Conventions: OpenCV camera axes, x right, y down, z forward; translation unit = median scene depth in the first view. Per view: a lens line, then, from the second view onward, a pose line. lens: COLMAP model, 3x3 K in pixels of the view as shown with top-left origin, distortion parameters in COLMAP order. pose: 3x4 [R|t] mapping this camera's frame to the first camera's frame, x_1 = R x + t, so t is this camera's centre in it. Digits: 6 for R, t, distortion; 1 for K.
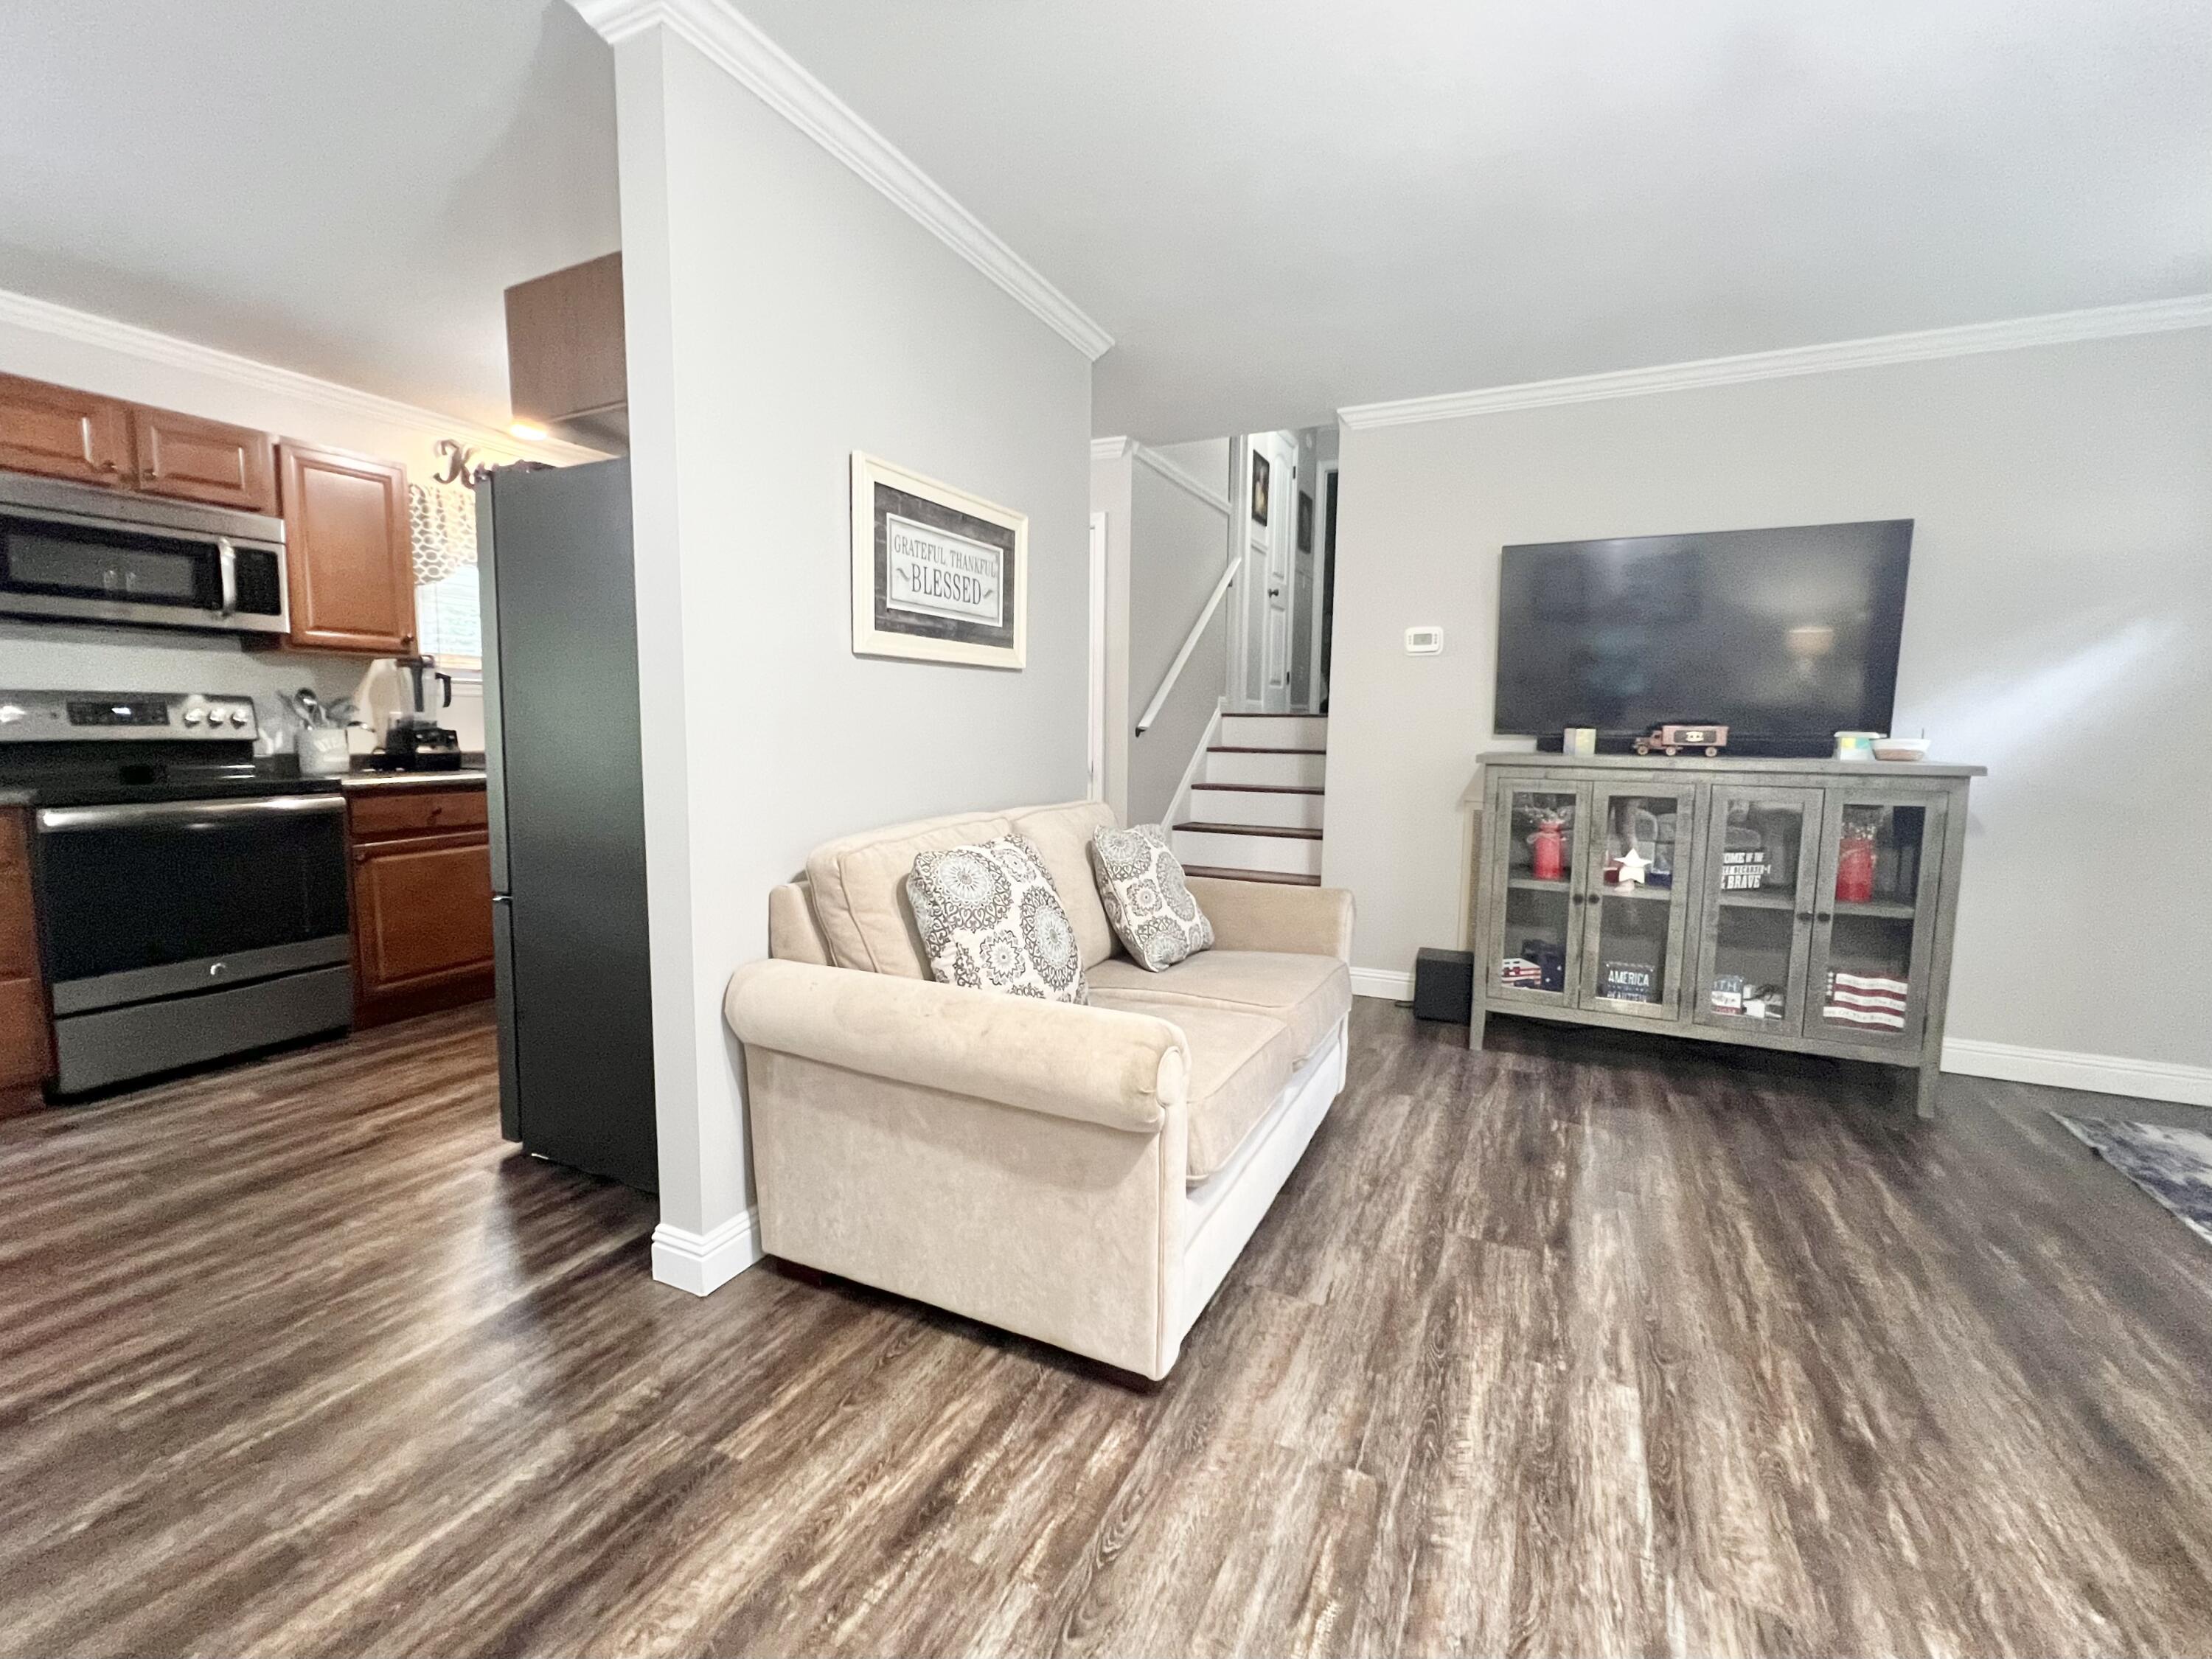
lens RADIAL K [[956.9, 0, 1107.3], [0, 956.9, 826.3], [0, 0, 1]] dist [-0.000022, -0.000138]
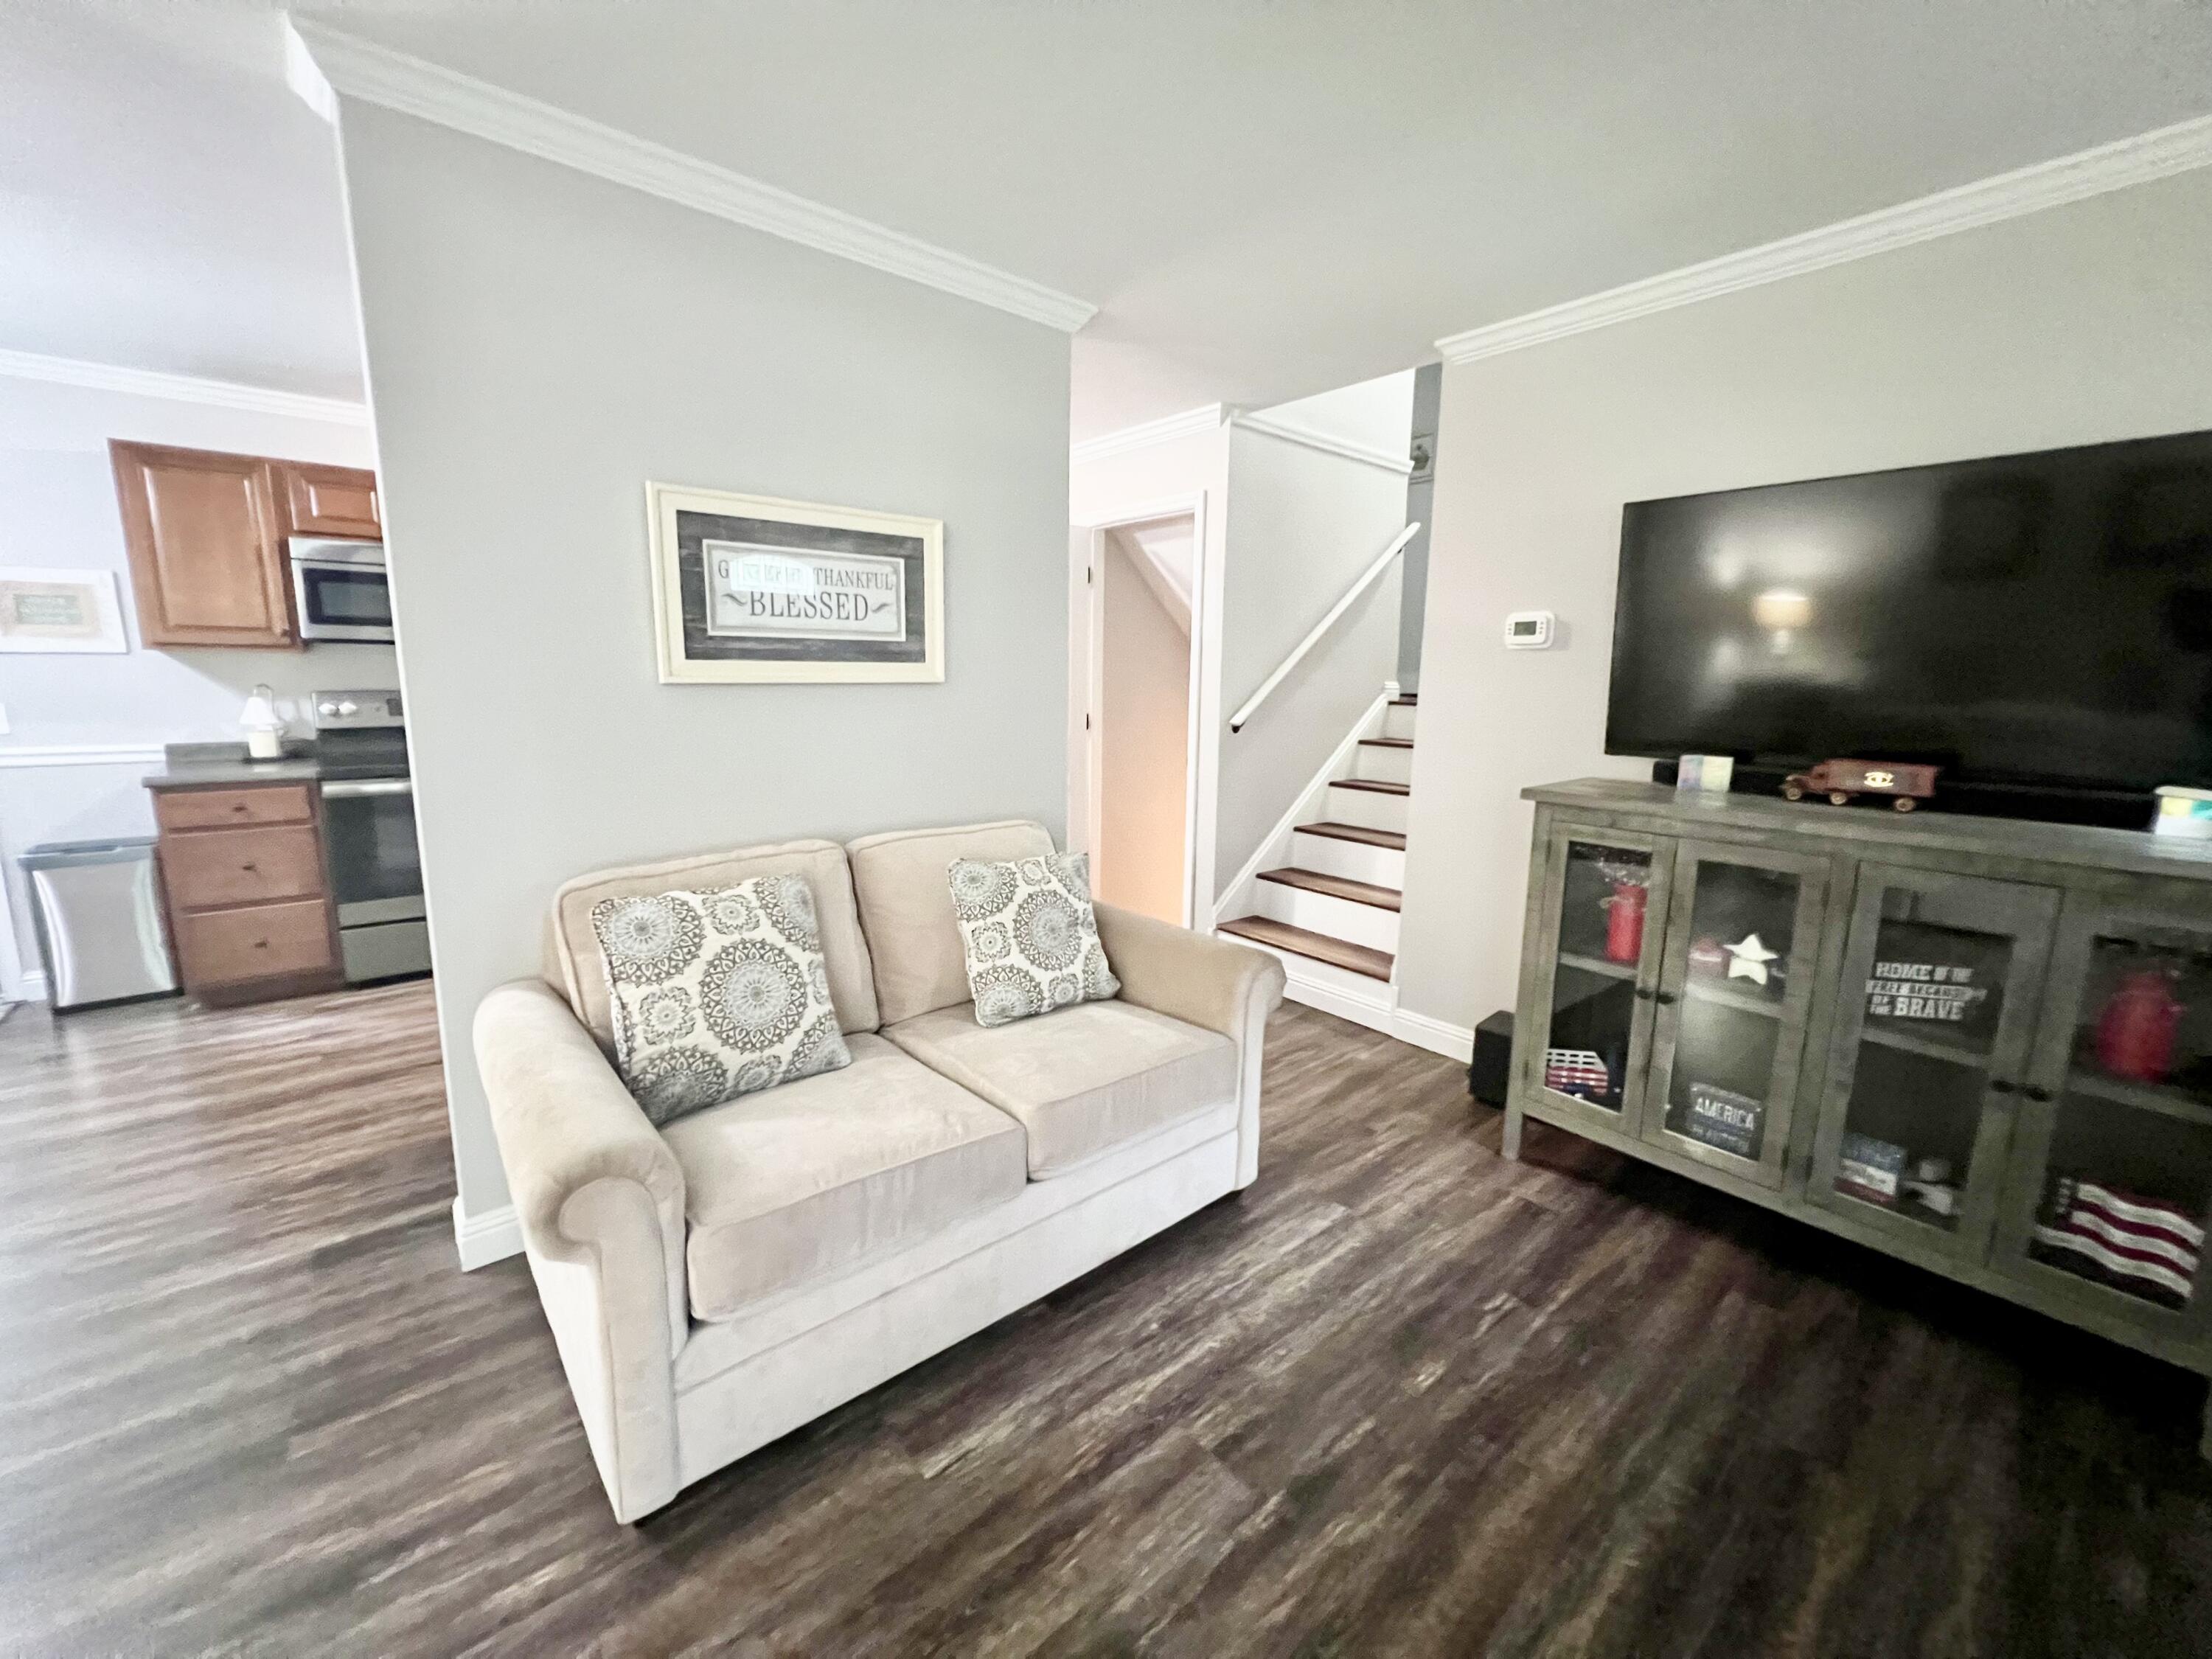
lens RADIAL K [[891.6, 0, 1101.3], [0, 891.6, 825.8], [0, 0, 1]] dist [-0.000443, 0.000695]
pose [[0.913730, 0.070672, -0.400128, 0.437064], [-0.046939, 0.996524, 0.068820, -0.093192], [0.403601, -0.044101, 0.913872, 0.250579]]
